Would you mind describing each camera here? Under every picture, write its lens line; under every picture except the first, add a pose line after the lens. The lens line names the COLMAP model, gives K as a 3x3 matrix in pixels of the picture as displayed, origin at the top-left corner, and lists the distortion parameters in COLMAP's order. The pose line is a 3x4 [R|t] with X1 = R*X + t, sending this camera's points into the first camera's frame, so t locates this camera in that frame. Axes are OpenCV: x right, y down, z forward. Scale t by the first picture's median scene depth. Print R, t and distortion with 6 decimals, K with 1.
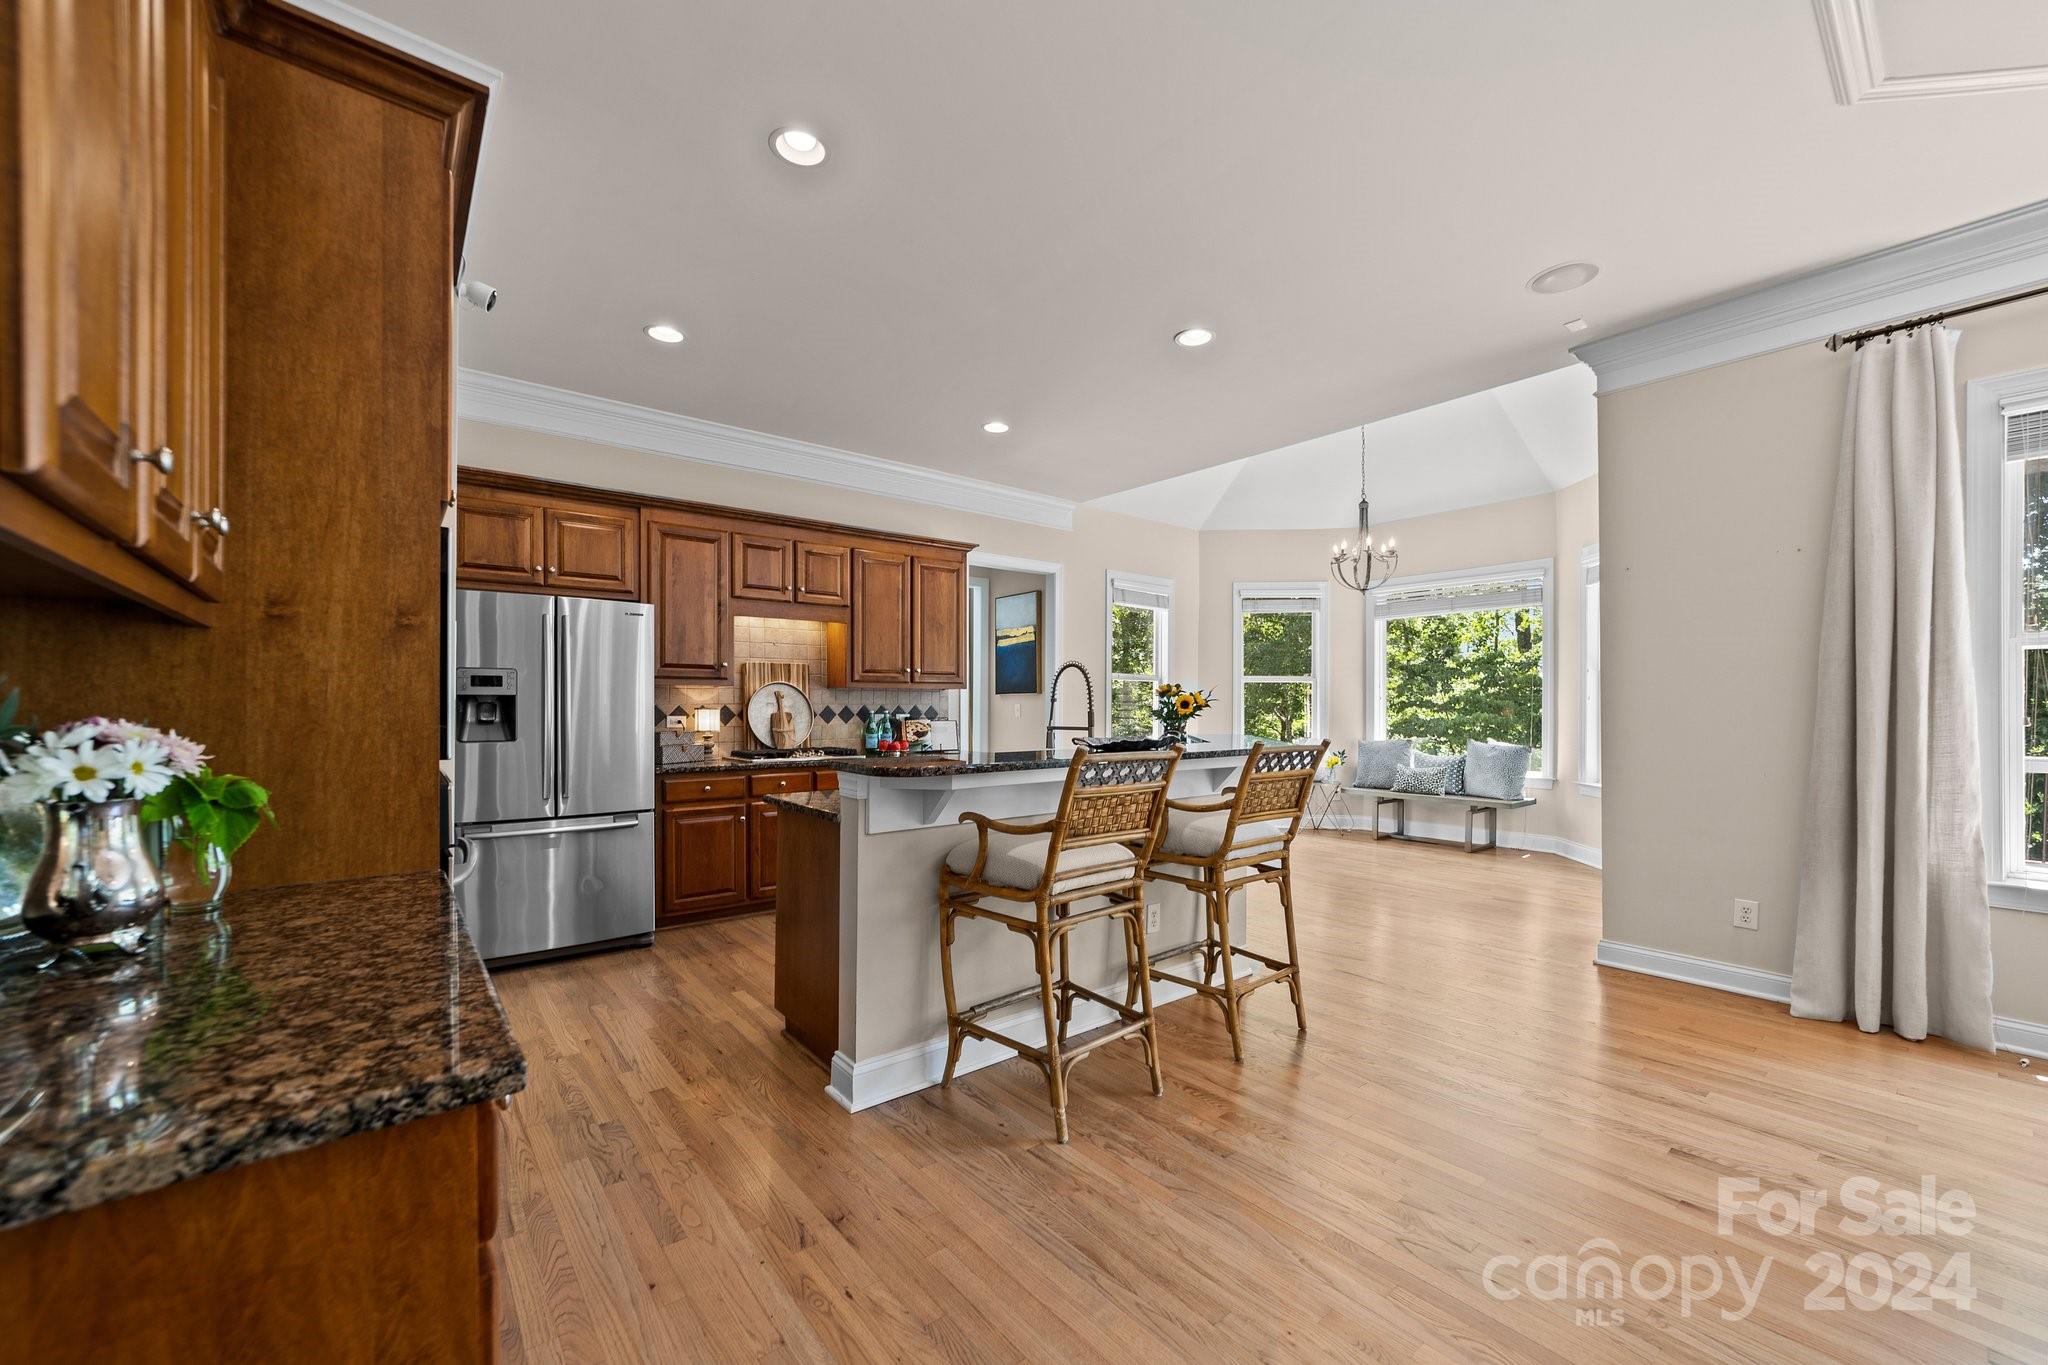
lens RADIAL K [[797.0, 0, 1021.3], [0, 797.0, 706.0], [0, 0, 1]] dist [-0.018163, 0.008357]
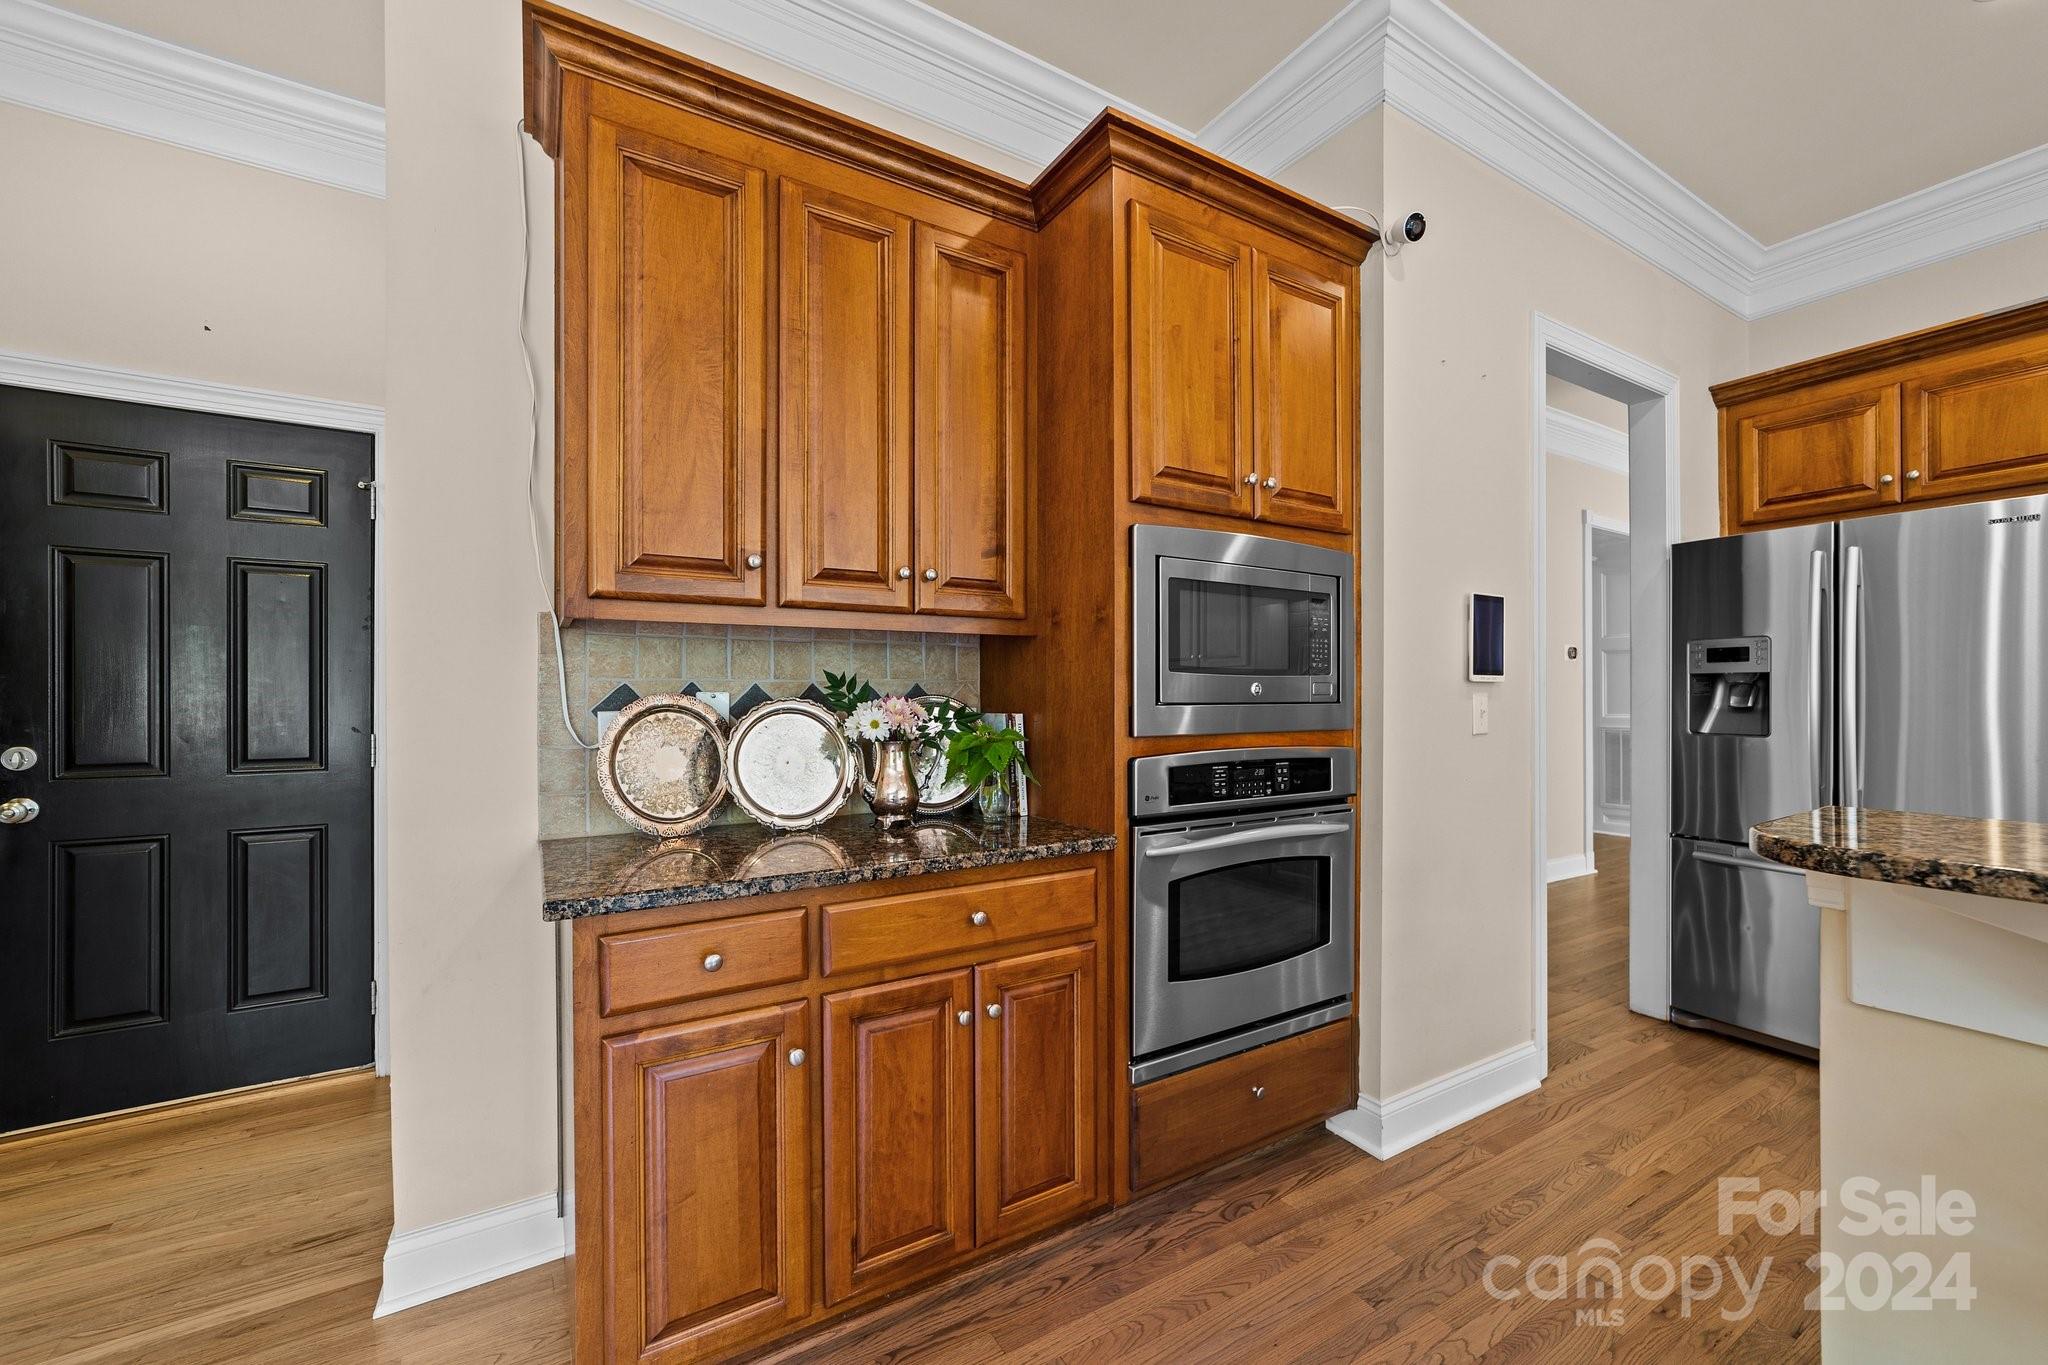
lens RADIAL K [[821.4, 0, 1028.4], [0, 821.4, 695.5], [0, 0, 1]] dist [-0.010499, 0.000149]
pose [[-0.134268, 0.000873, -0.990945, 0.150264], [0.004817, 0.999988, 0.000228, 0.003382], [0.990933, -0.004743, -0.134271, 0.360722]]
